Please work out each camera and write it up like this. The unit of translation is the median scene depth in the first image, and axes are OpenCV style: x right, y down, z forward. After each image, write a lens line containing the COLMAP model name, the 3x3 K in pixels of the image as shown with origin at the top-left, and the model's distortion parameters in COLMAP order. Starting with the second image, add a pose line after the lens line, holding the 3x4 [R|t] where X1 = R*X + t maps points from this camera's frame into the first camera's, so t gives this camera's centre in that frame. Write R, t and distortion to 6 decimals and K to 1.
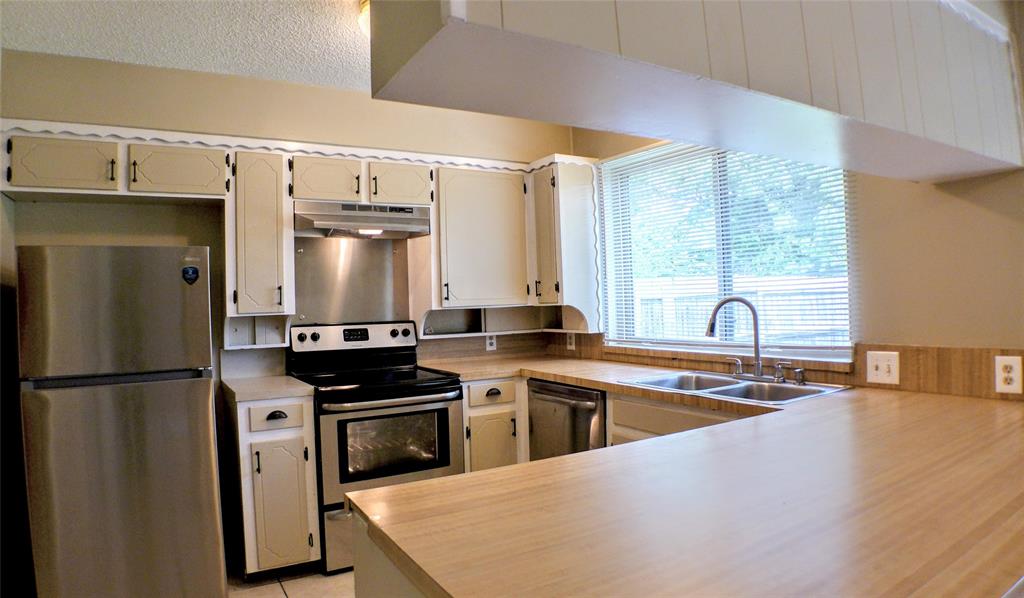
lens RADIAL K [[649.4, 0, 512.0], [0, 649.4, 299.0], [0, 0, 1]] dist [-0.133890, 0.045694]
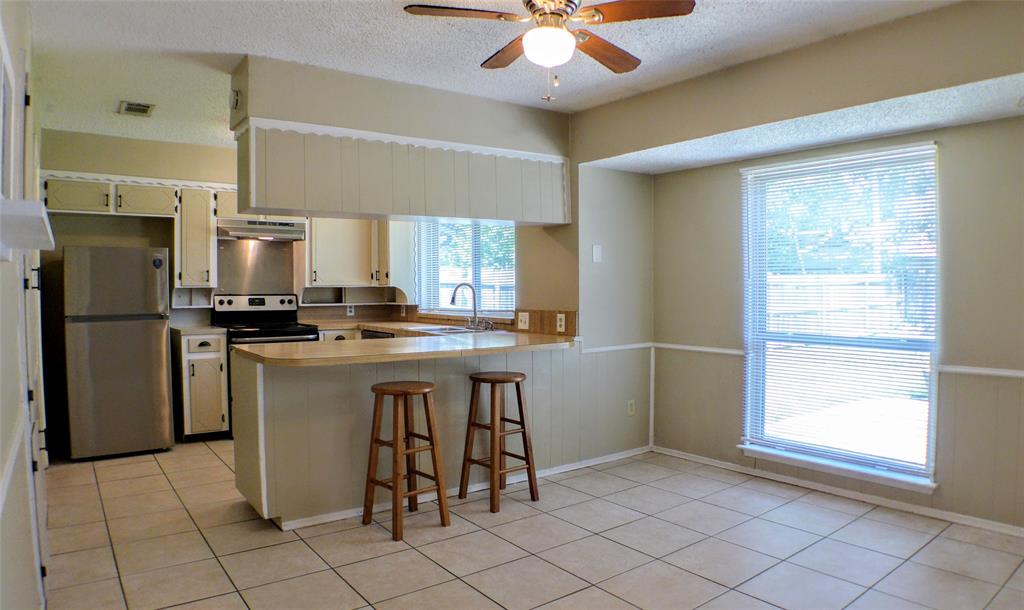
lens RADIAL K [[624.7, 0, 512.0], [0, 624.7, 305.0], [0, 0, 1]] dist [-0.093618, 0.000044]
pose [[0.993293, 0.022681, 0.113374, 0.239951], [-0.026093, 0.999247, 0.028700, 0.003898], [-0.112638, -0.031466, 0.993138, -0.655001]]
